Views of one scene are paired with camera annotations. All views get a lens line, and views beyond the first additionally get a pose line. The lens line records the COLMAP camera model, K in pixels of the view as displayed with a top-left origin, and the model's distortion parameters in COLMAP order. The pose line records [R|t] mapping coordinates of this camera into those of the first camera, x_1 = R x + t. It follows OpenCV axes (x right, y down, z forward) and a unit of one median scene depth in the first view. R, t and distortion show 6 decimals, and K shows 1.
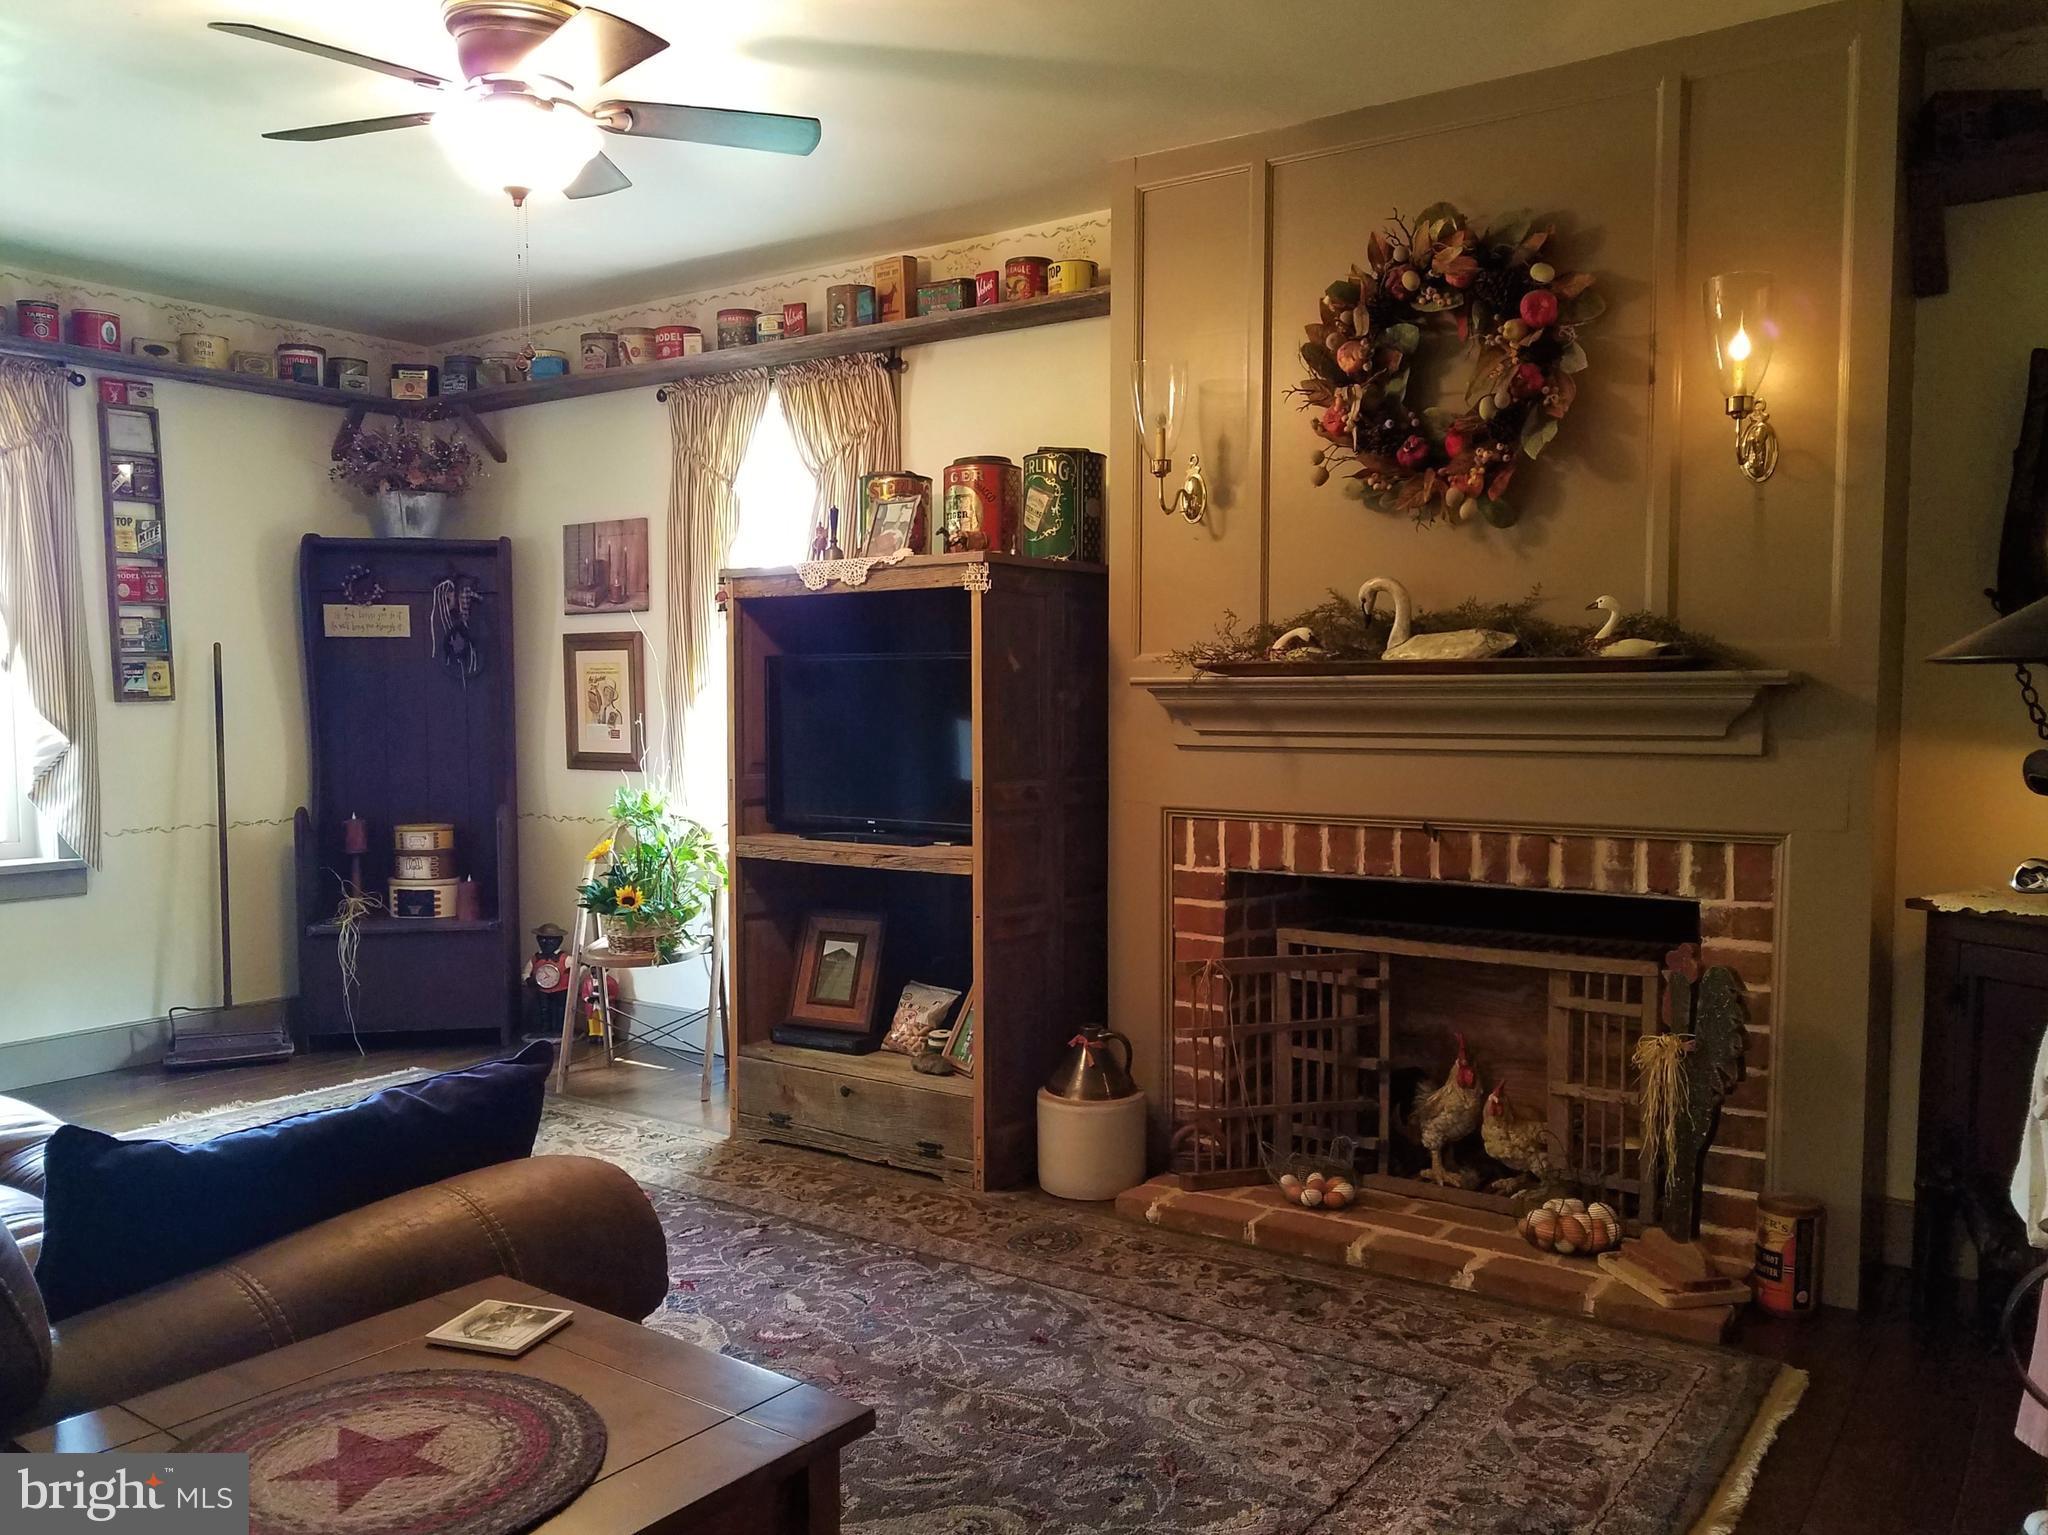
lens RADIAL K [[1626.8, 0, 1014.7], [0, 1626.8, 787.3], [0, 0, 1]] dist [0.001276, -0.027988]
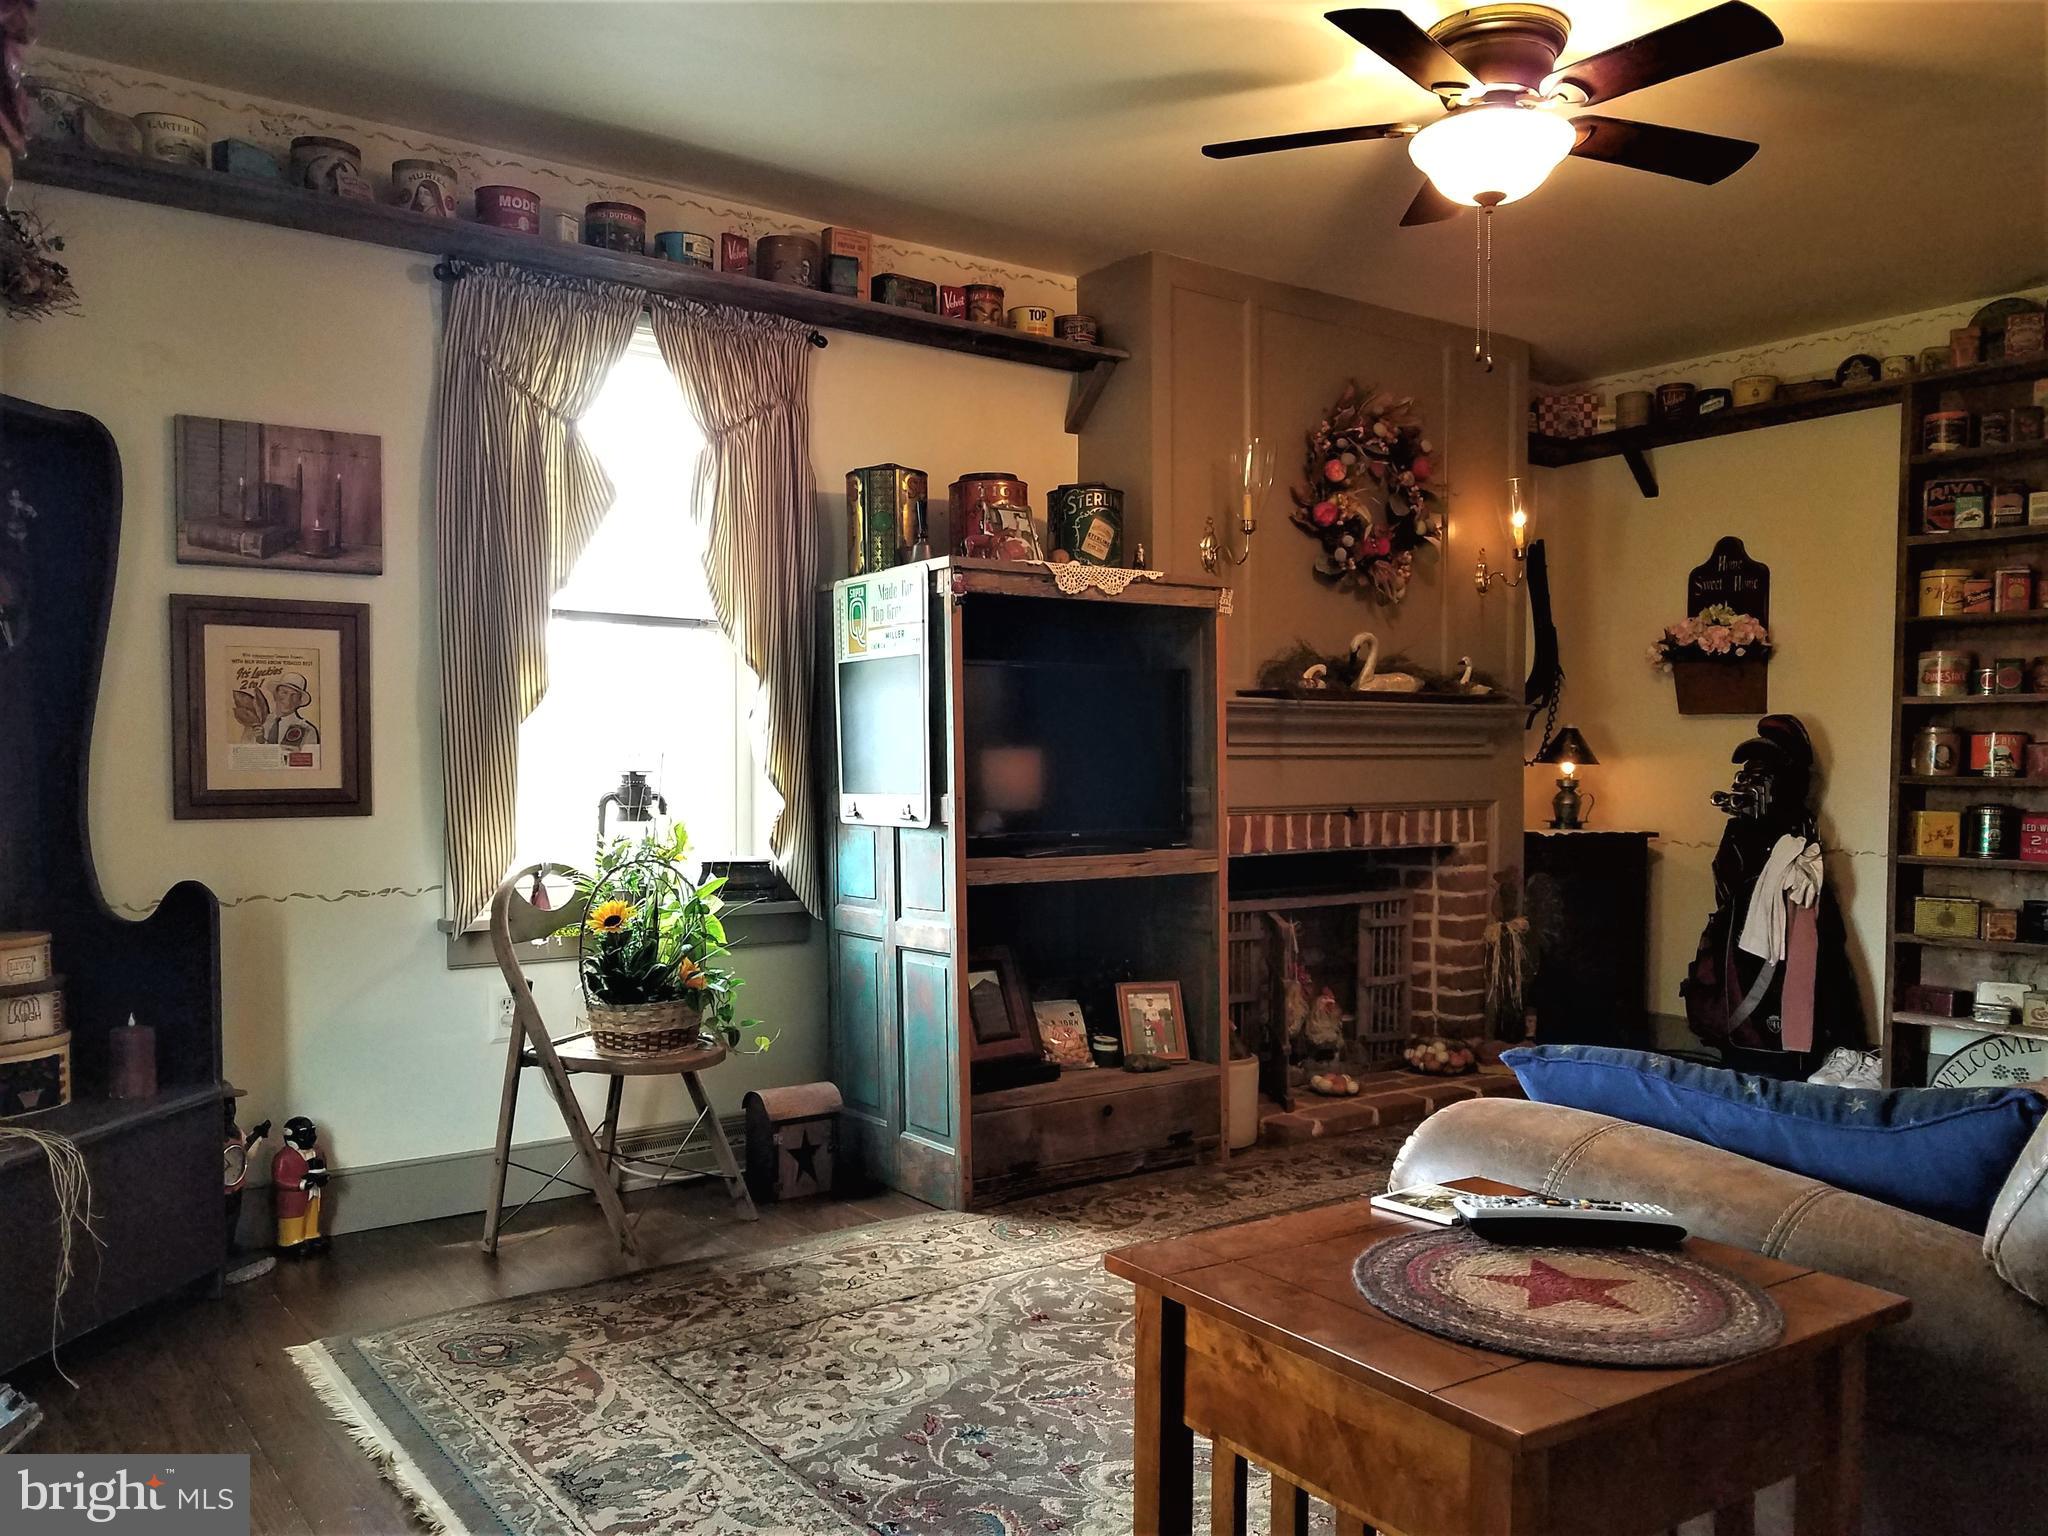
lens RADIAL K [[1626.8, 0, 1013.0], [0, 1626.8, 758.5], [0, 0, 1]] dist [0.001276, -0.027988]
pose [[0.321001, 0.000961, 0.947078, -1.032983], [0.054029, 0.998352, -0.019326, -0.007624], [-0.945536, 0.057373, 0.320420, 0.720964]]
